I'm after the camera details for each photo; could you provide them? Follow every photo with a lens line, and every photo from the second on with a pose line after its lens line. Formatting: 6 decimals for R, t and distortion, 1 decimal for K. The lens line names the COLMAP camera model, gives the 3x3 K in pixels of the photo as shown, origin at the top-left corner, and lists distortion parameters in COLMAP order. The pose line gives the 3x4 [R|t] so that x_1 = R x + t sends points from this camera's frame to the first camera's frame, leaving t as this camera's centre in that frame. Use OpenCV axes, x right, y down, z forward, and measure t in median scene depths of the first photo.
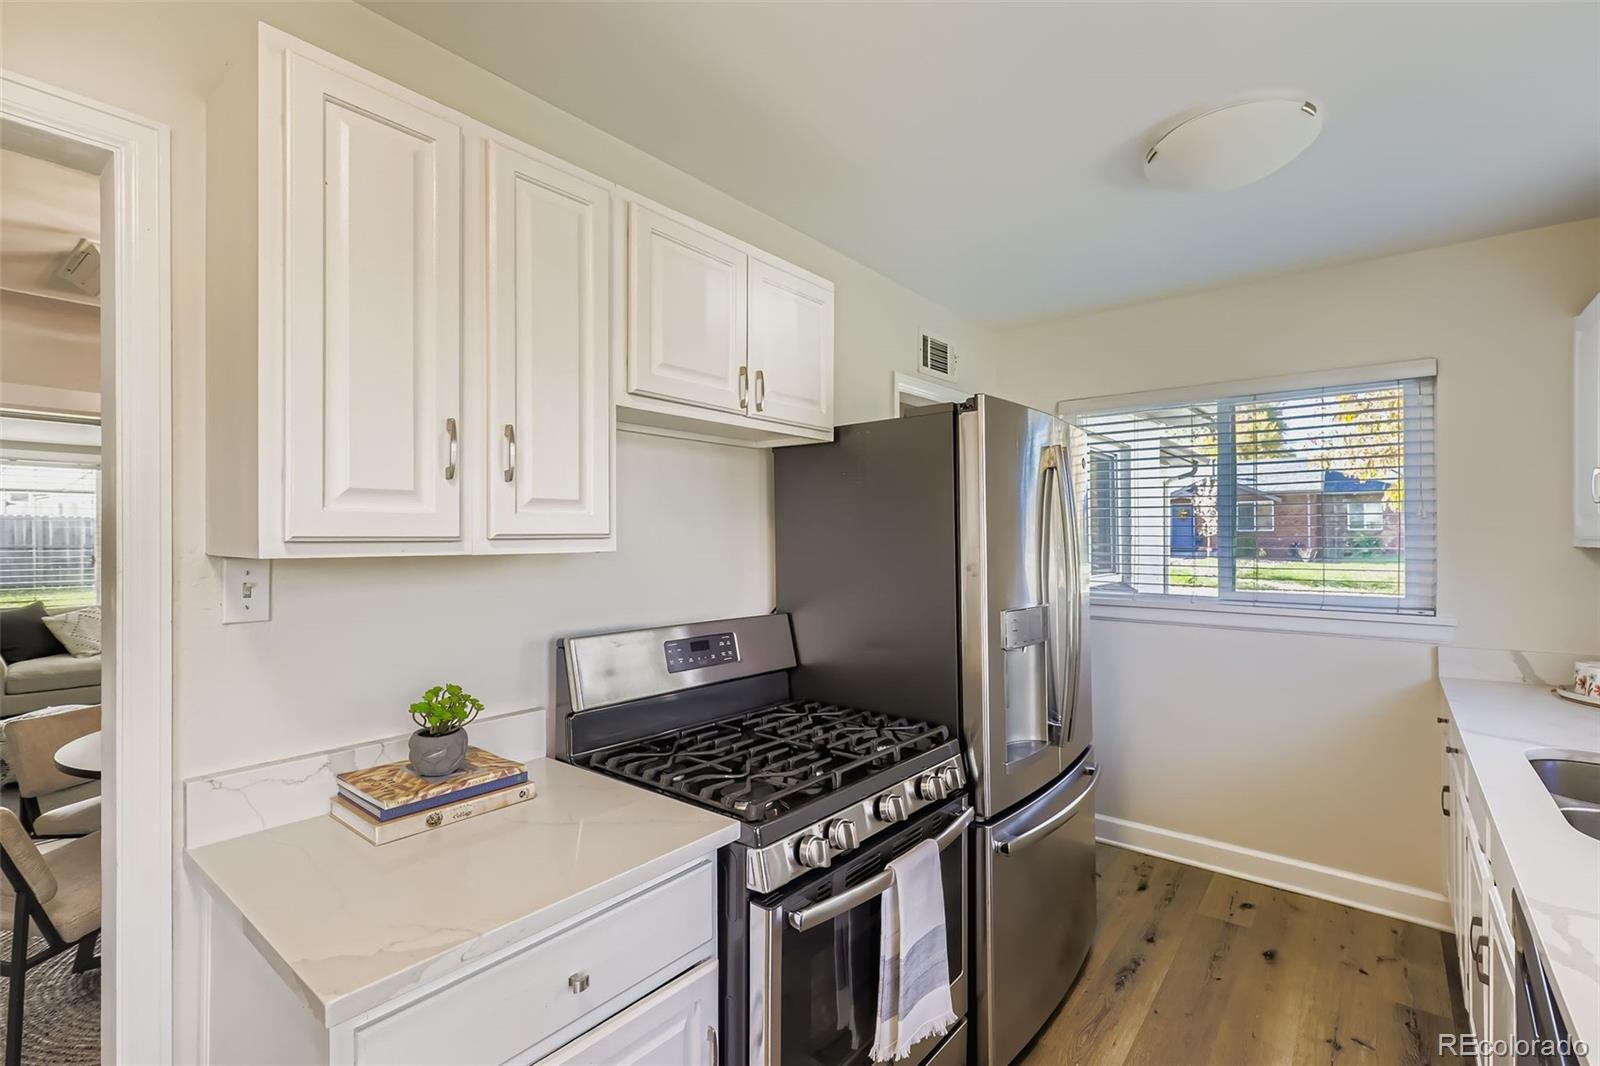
lens RADIAL K [[731.1, 0, 806.7], [0, 731.1, 540.9], [0, 0, 1]] dist [0.002300, -0.000080]
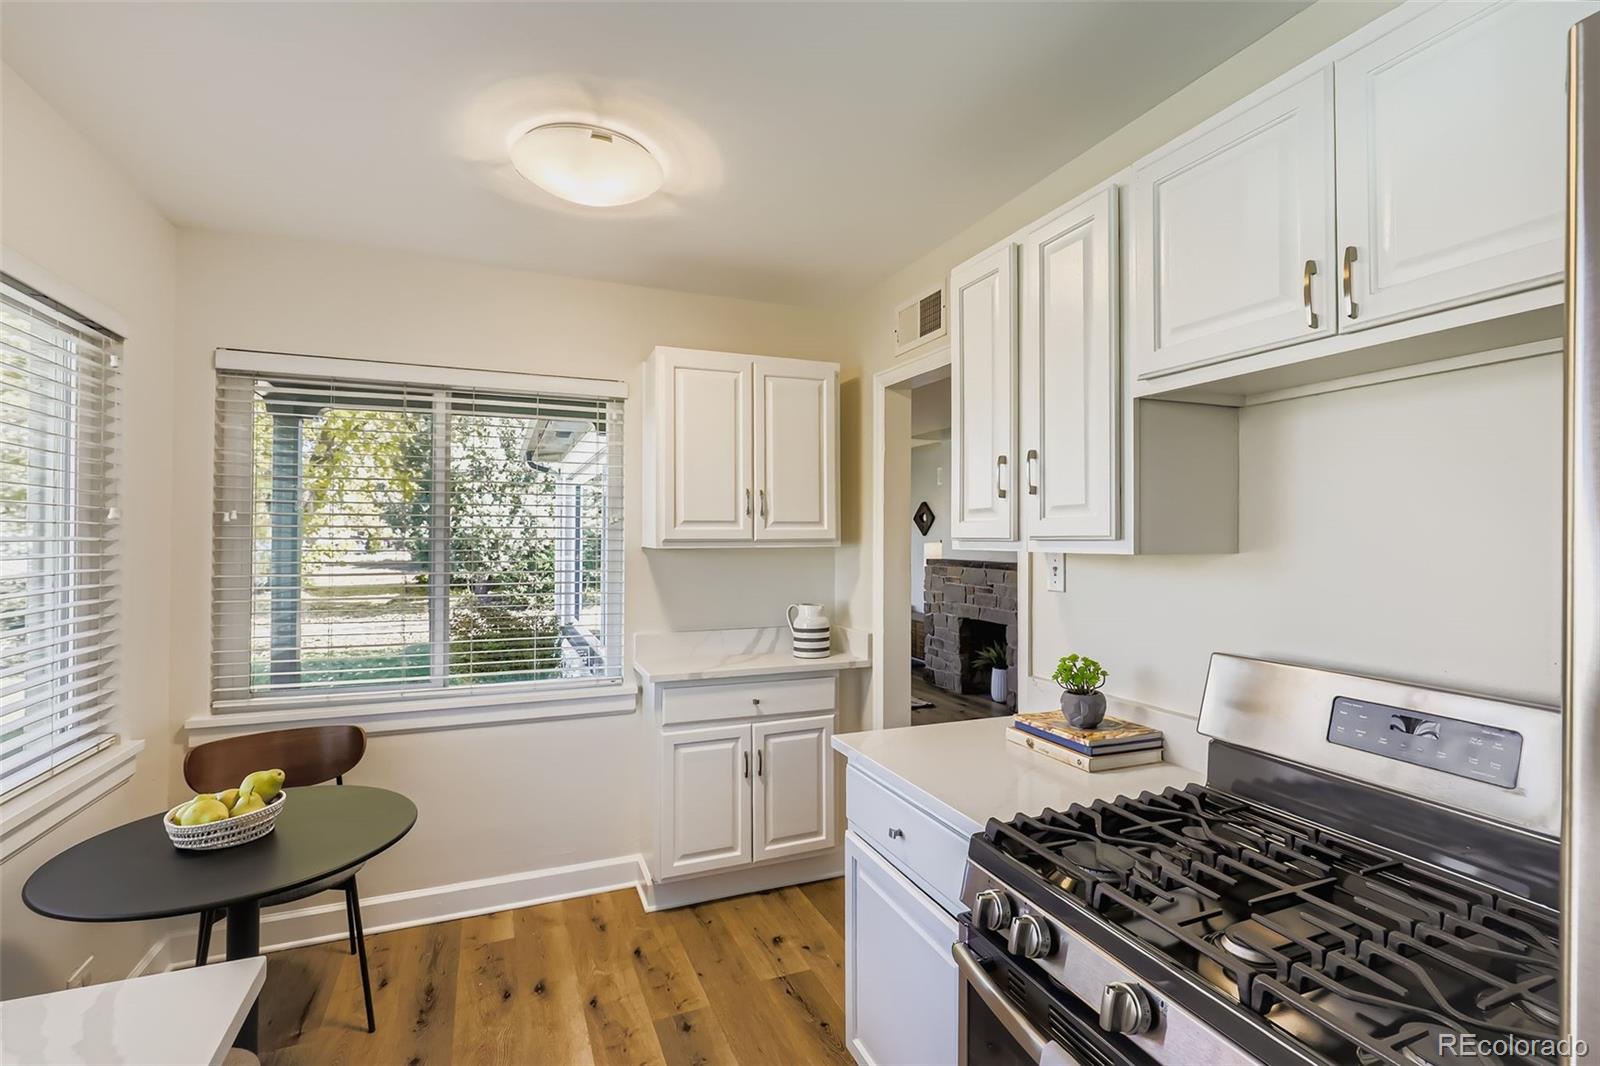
lens RADIAL K [[711.9, 0, 800.0], [0, 711.9, 533.0], [0, 0, 1]] dist [0.000280, -0.000040]
pose [[-0.472056, -0.004879, -0.881555, 1.241358], [-0.007960, 0.999968, -0.001272, -0.013754], [0.881533, 0.006416, -0.472079, 1.752497]]
